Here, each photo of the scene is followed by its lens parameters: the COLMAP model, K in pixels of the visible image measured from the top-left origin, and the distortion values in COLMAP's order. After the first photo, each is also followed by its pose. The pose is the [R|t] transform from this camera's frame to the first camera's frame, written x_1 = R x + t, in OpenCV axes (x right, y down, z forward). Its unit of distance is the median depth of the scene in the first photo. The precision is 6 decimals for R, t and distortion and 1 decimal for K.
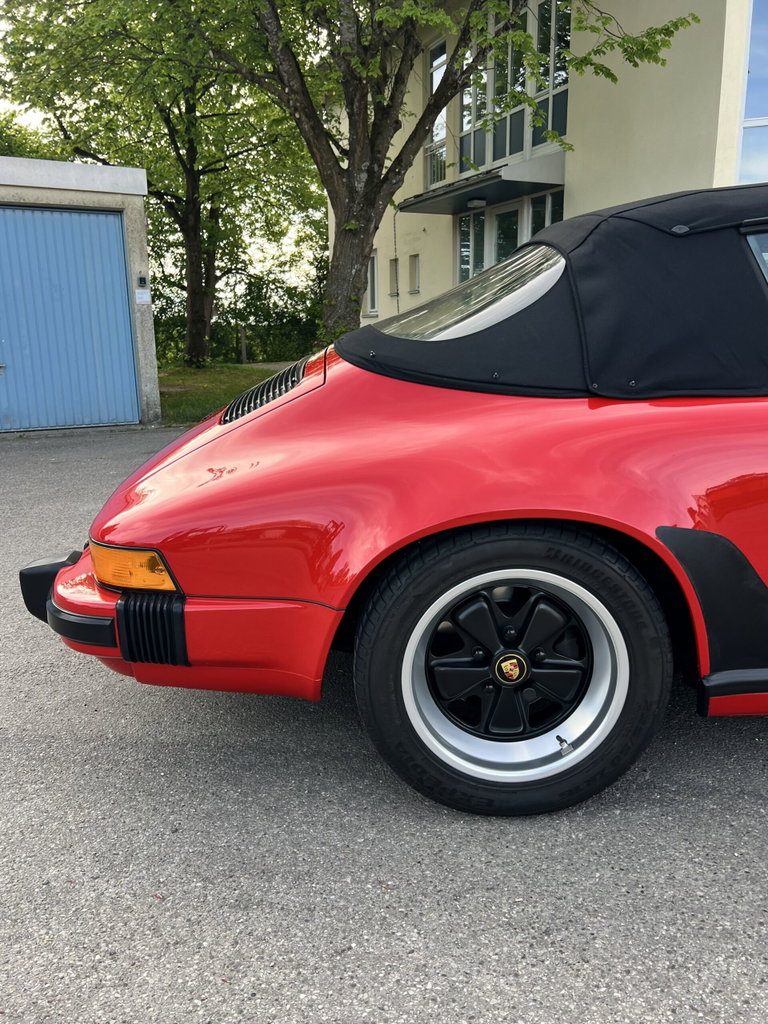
lens RADIAL K [[783.4, 0, 386.9], [0, 783.4, 507.1], [0, 0, 1]] dist [0.074677, -0.127267]
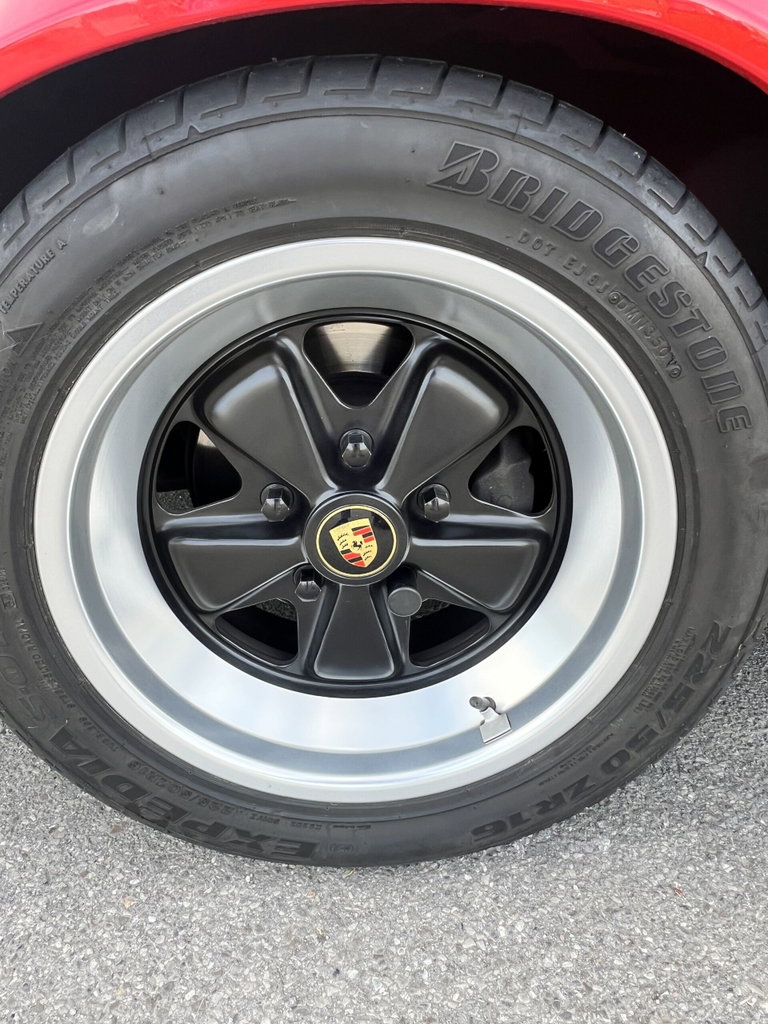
lens RADIAL K [[682.6, 0, 367.0], [0, 682.6, 495.7], [0, 0, 1]] dist [-0.000217, -0.002581]
pose [[0.999871, -0.011449, 0.011287, 0.162640], [0.008662, 0.975062, 0.221763, 0.113396], [-0.013545, -0.221636, 0.975035, 0.698999]]
